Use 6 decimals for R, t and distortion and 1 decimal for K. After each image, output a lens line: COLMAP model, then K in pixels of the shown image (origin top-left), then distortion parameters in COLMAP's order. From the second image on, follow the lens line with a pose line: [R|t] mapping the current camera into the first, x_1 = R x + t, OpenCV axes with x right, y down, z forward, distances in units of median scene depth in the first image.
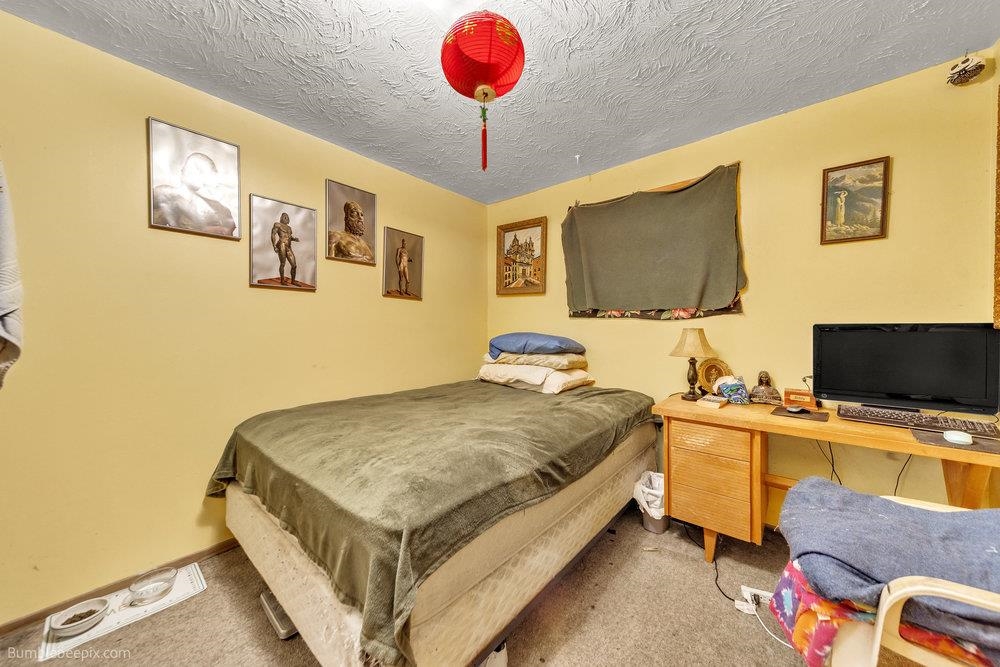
lens RADIAL K [[353.4, 0, 500.8], [0, 353.4, 328.6], [0, 0, 1]] dist [0.000782, 0.000099]
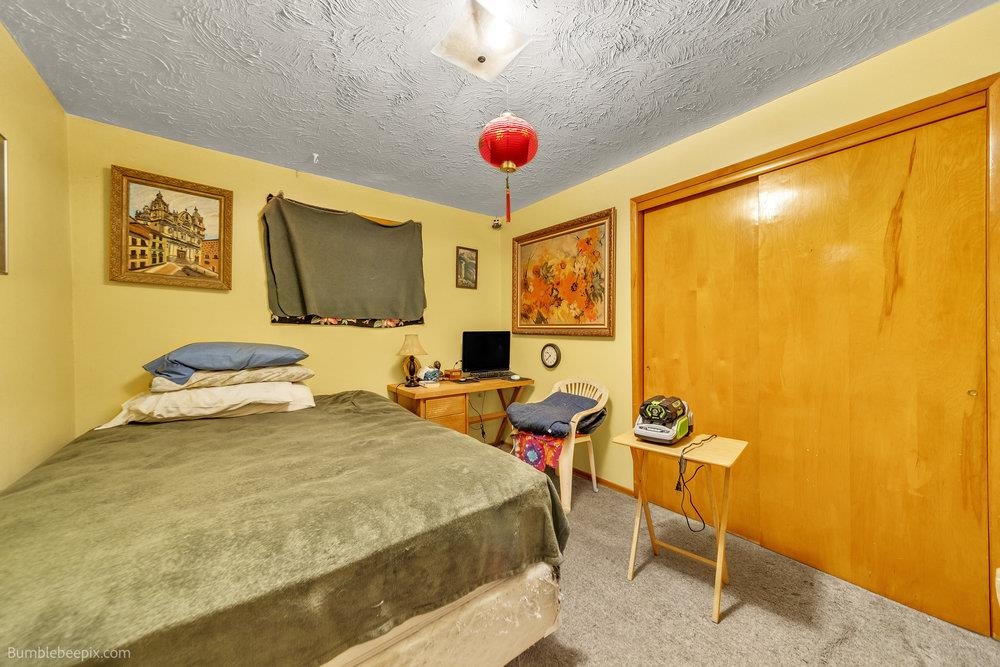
lens RADIAL K [[353.4, 0, 500.0], [0, 353.4, 333.4], [0, 0, 1]] dist [0.000782, 0.000099]
pose [[0.199866, -0.004938, 0.979811, -0.559538], [0.006807, 0.999970, 0.003651, -0.006077], [-0.979800, 0.005940, 0.199894, 0.294719]]
